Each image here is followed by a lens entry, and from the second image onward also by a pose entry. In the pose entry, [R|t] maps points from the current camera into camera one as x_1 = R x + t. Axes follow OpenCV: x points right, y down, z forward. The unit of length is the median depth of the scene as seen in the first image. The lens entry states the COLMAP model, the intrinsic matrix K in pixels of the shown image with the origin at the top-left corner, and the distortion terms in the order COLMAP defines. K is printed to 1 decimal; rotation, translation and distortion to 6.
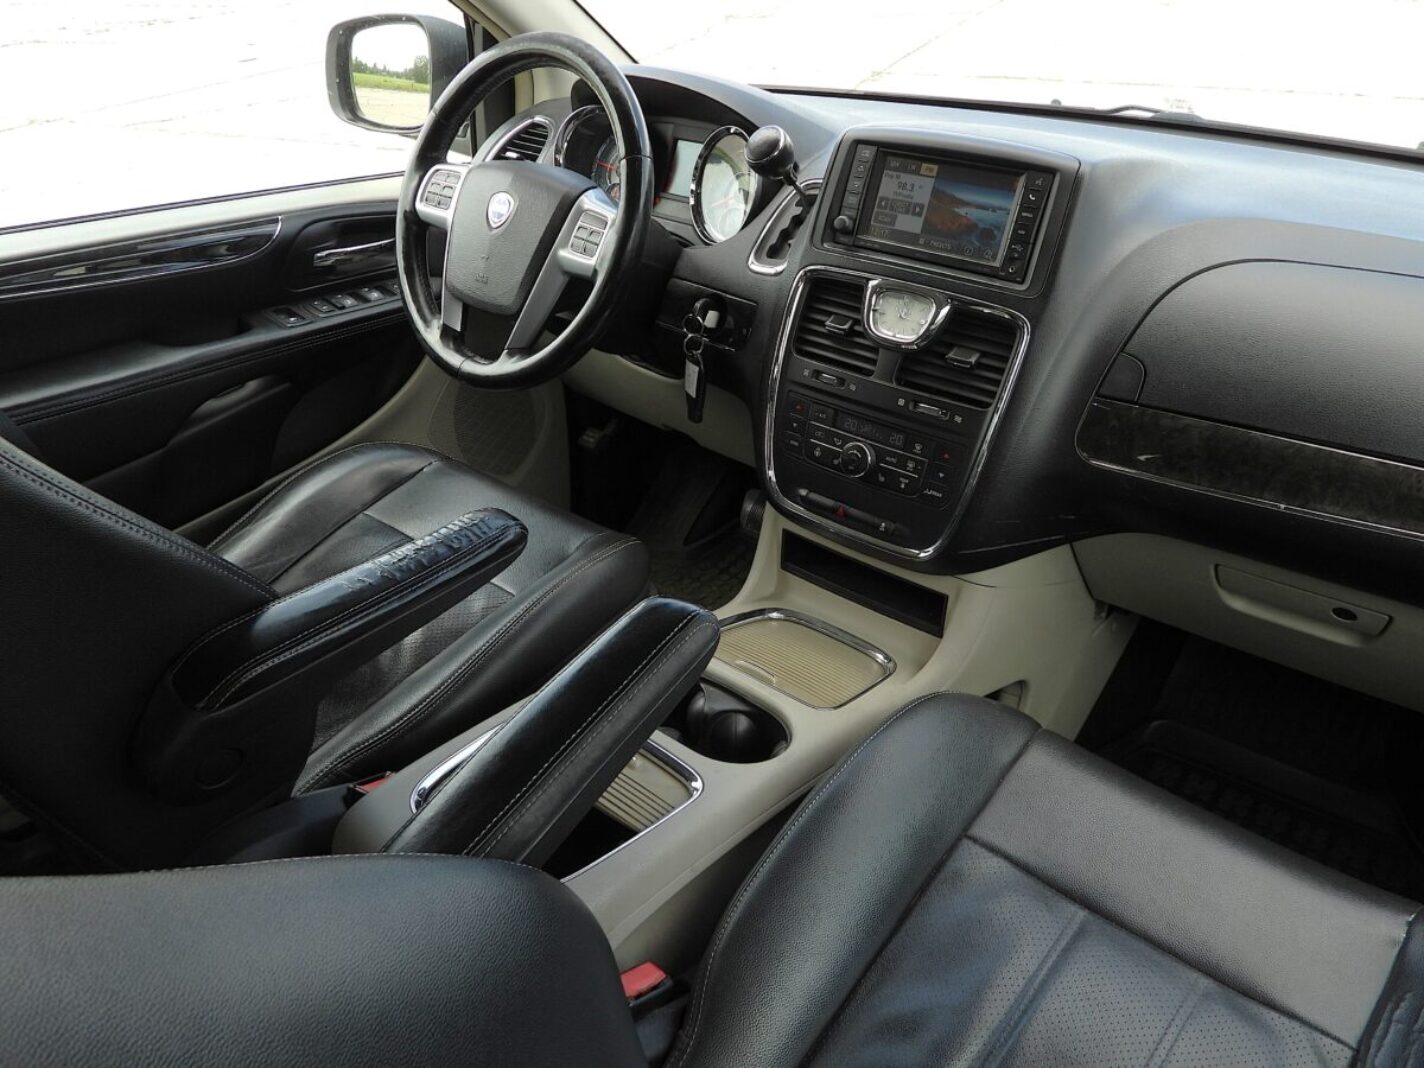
lens RADIAL K [[1080.1, 0, 712.0], [0, 1080.1, 534.0], [0, 0, 1]] dist [0.000815, 0.000199]
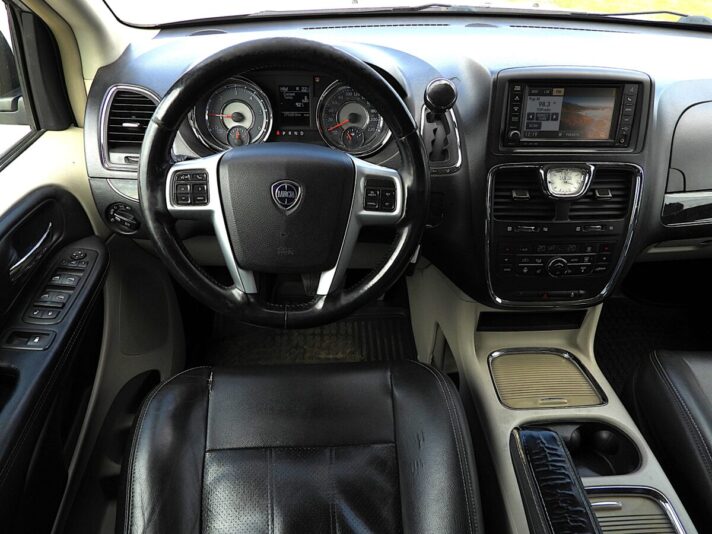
lens RADIAL K [[494.1, 0, 356.0], [0, 494.1, 267.0], [0, 0, 1]] dist [-0.001180, -0.000526]
pose [[0.718916, -0.432214, 0.544381, -0.538131], [0.326168, 0.901359, 0.284898, -0.406763], [-0.613820, -0.027258, 0.788975, 0.582698]]
